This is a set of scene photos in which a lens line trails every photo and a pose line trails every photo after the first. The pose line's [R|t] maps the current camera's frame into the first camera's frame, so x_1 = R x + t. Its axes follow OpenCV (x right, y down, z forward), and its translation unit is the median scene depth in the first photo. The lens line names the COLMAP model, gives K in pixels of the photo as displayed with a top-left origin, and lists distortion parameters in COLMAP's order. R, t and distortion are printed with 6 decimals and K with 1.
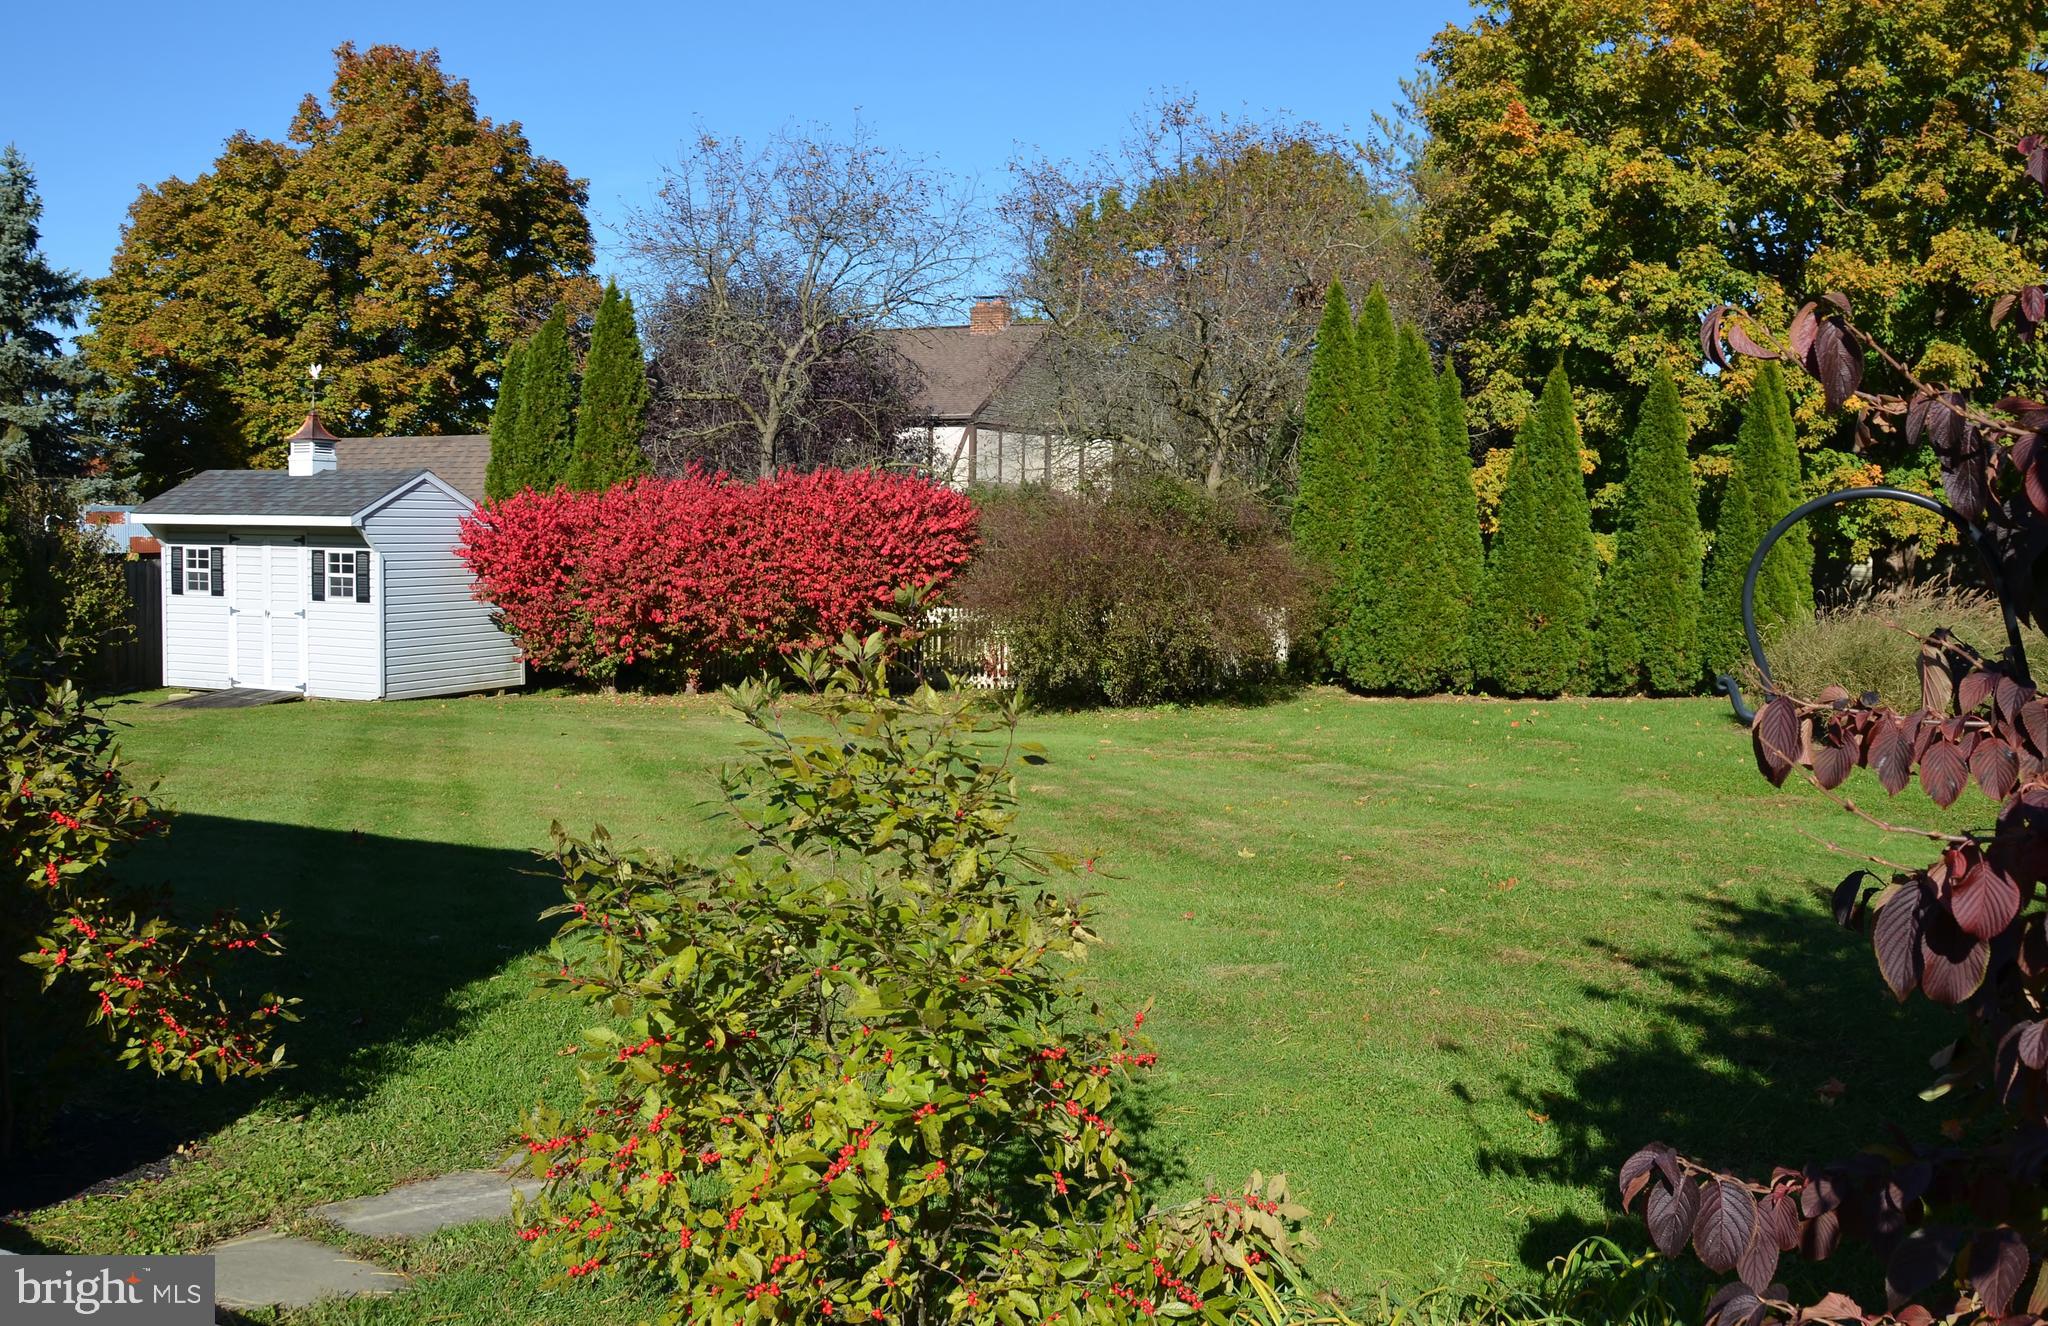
lens RADIAL K [[1772.9, 0, 1024.1], [0, 1772.9, 650.0], [0, 0, 1]] dist [-0.089627, 0.005604]
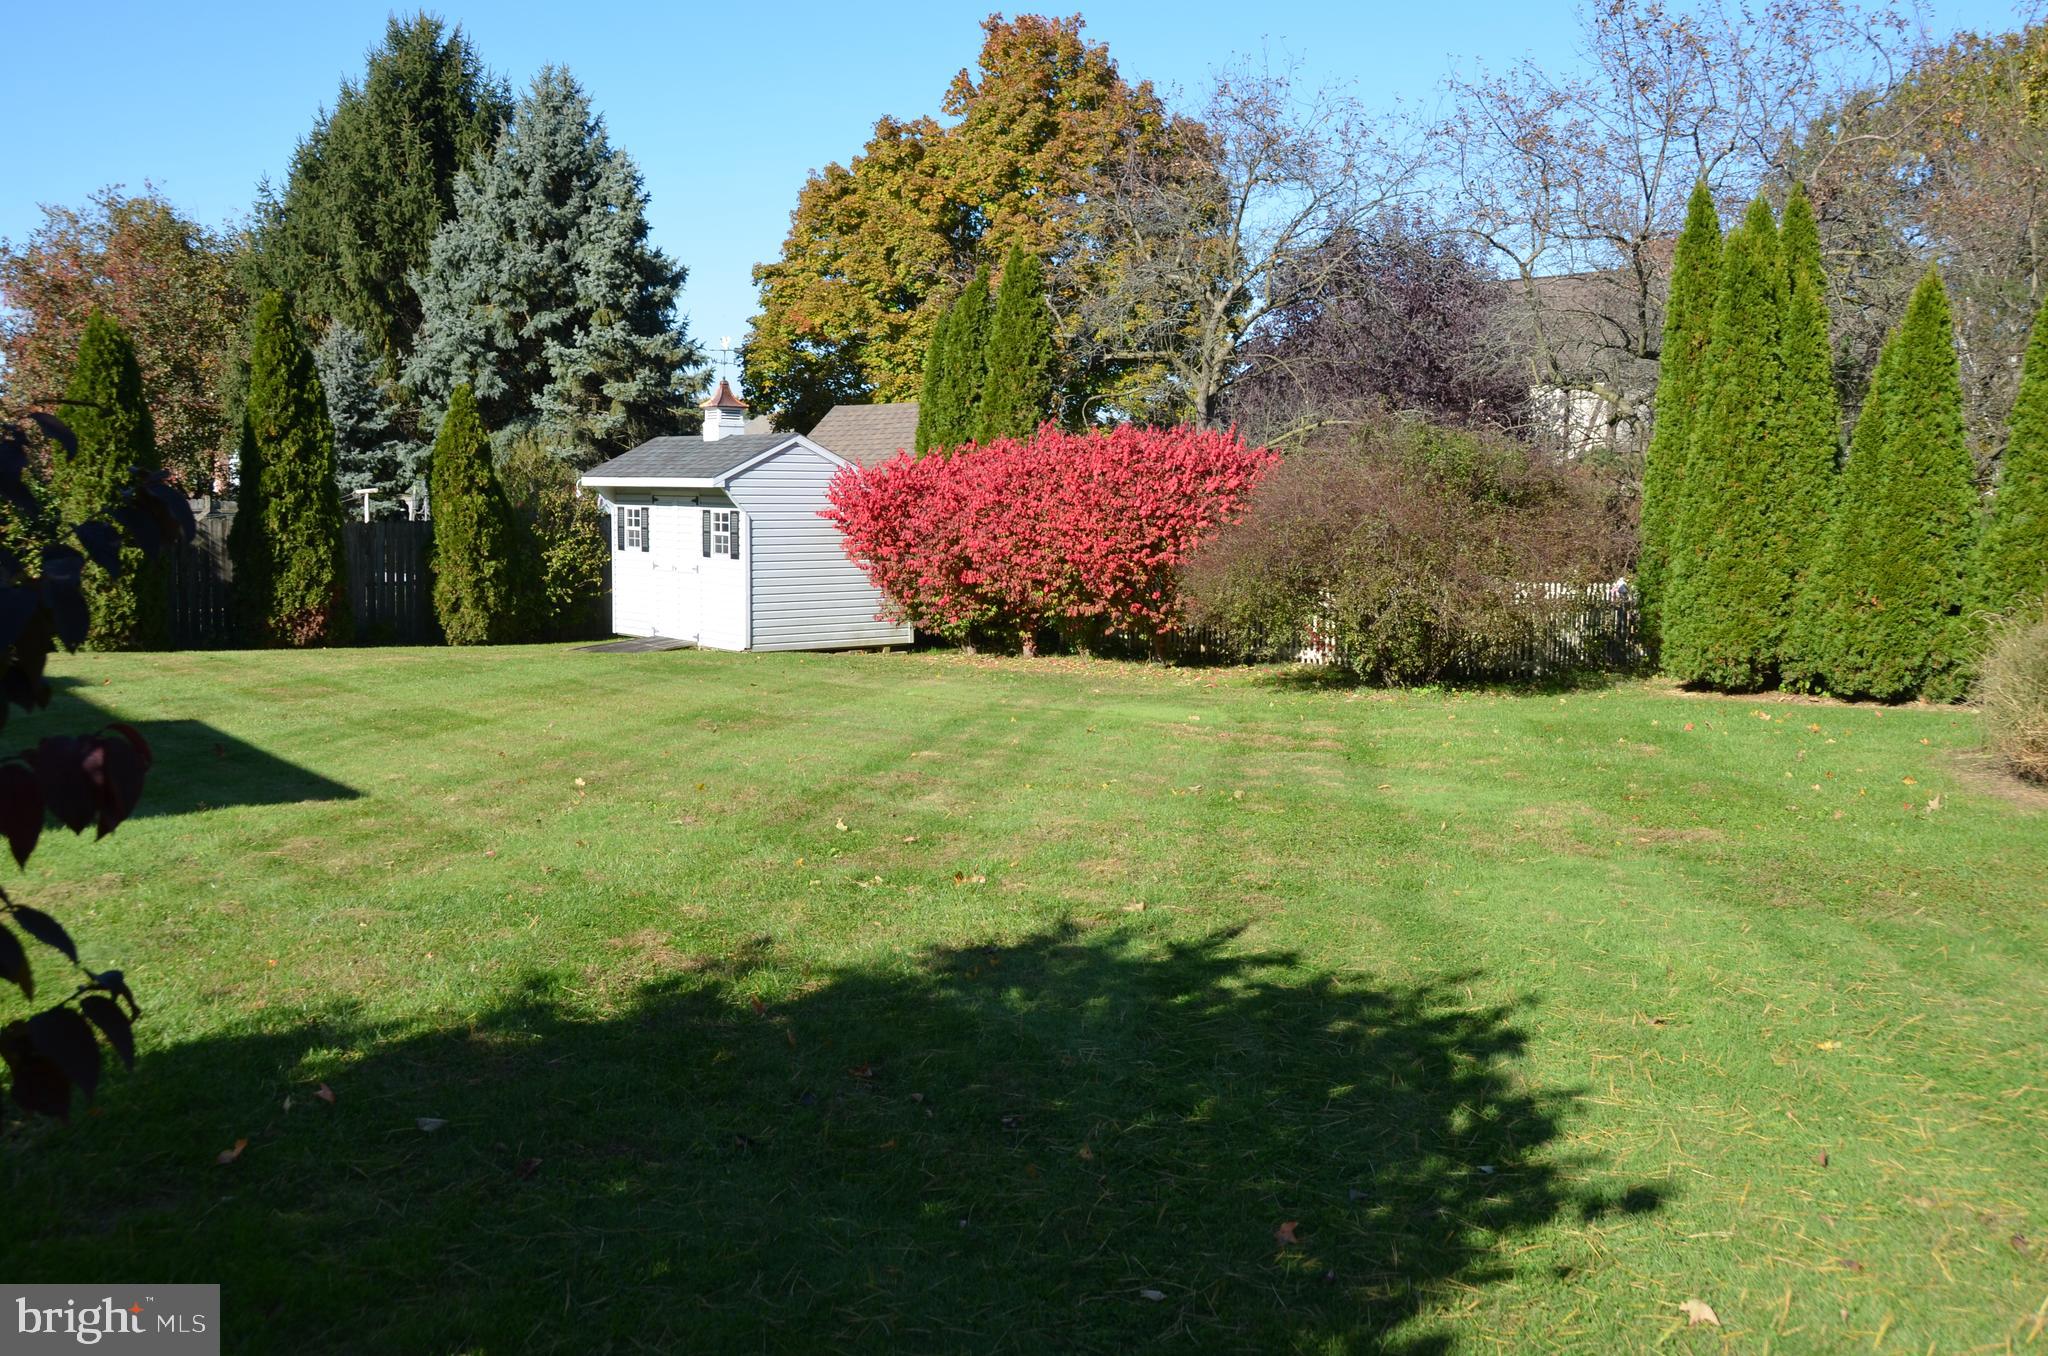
lens RADIAL K [[1878.1, 0, 1024.3], [0, 1878.1, 686.8], [0, 0, 1]] dist [-0.092231, 0.000000]
pose [[0.878436, 0.046406, -0.475601, 0.181268], [-0.032408, 0.998767, 0.037594, 0.001079], [0.476759, -0.017611, 0.878858, 0.043663]]
